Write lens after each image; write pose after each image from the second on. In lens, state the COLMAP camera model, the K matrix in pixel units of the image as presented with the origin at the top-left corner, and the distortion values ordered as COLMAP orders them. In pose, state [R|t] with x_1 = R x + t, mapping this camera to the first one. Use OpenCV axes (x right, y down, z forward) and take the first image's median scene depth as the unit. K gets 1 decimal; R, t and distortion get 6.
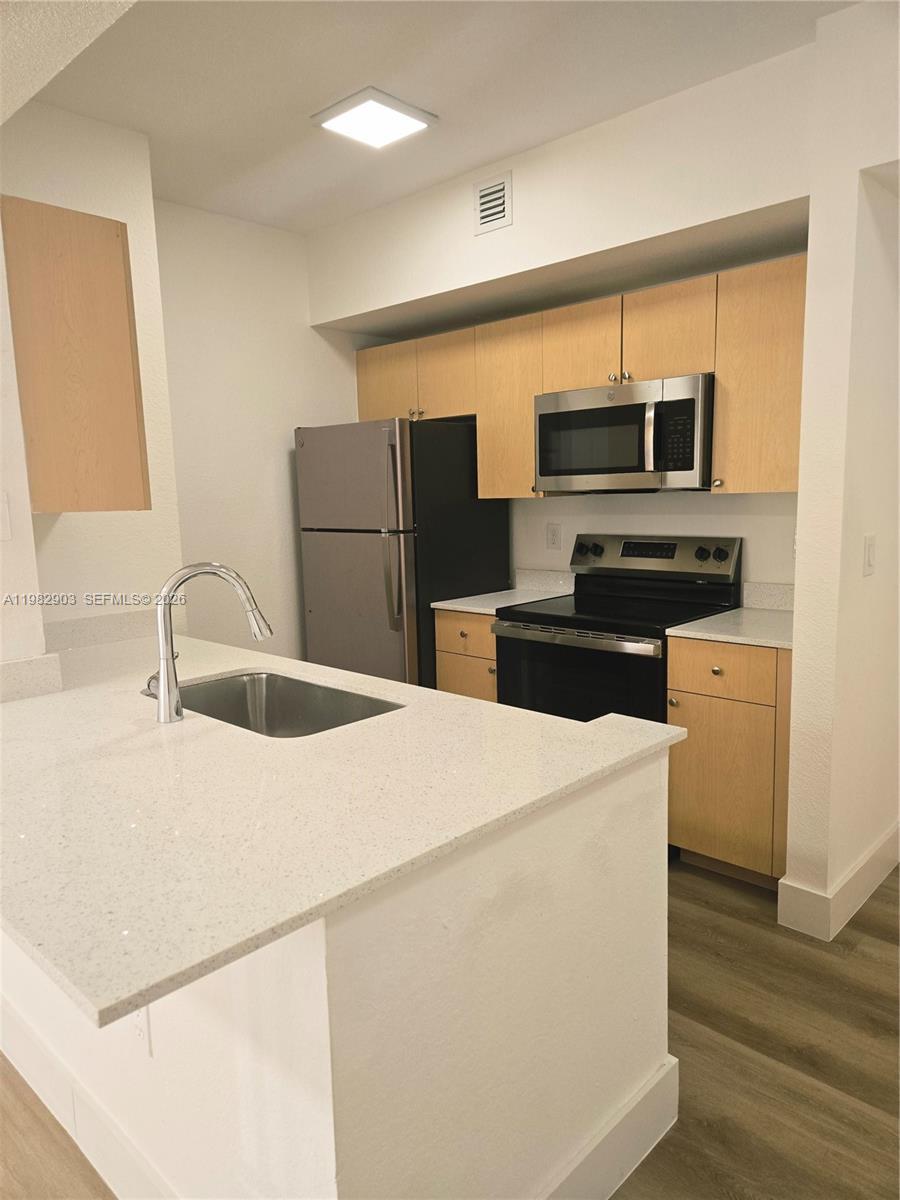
lens RADIAL K [[805.7, 0, 451.5], [0, 805.7, 602.2], [0, 0, 1]] dist [-0.000068, -0.001509]
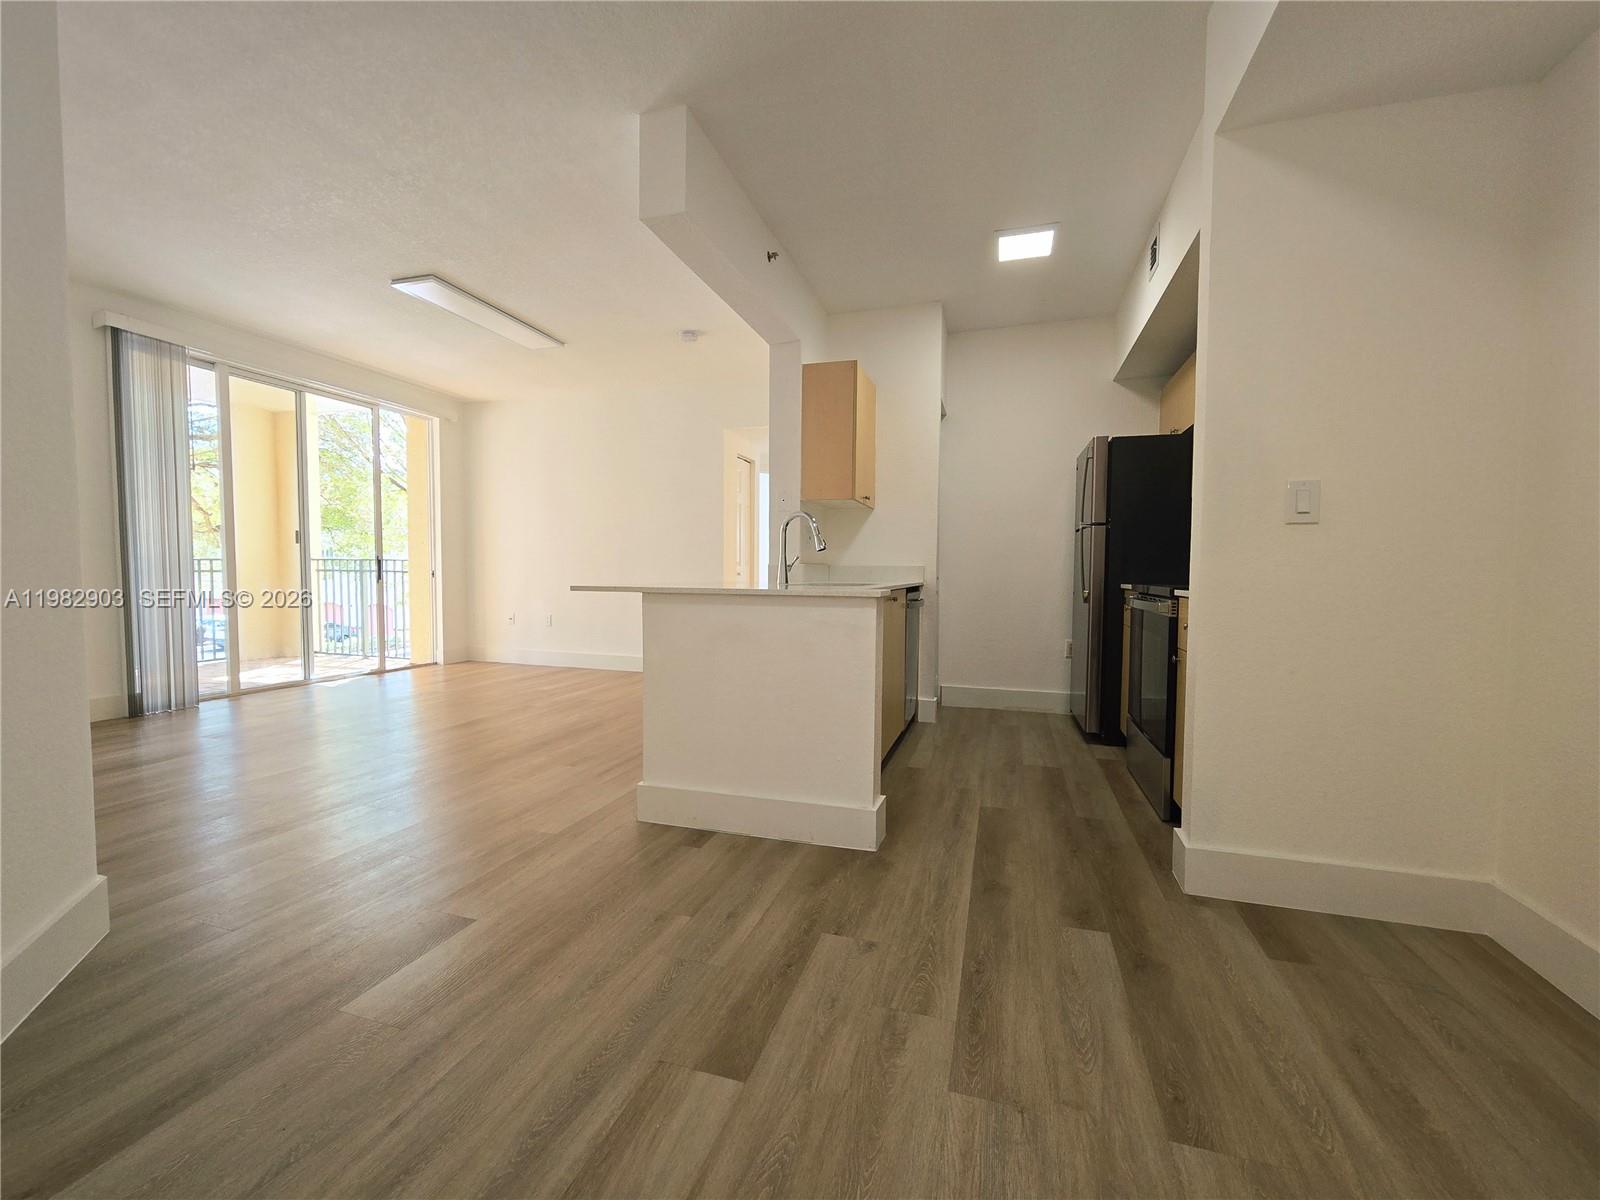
lens RADIAL K [[655.0, 0, 799.6], [0, 655.0, 599.8], [0, 0, 1]] dist [-0.002466, 0.001970]
pose [[0.428480, 0.067372, -0.901036, 1.178257], [-0.146712, 0.989170, 0.004194, 0.164257], [0.891561, 0.130395, 0.433724, 0.238559]]
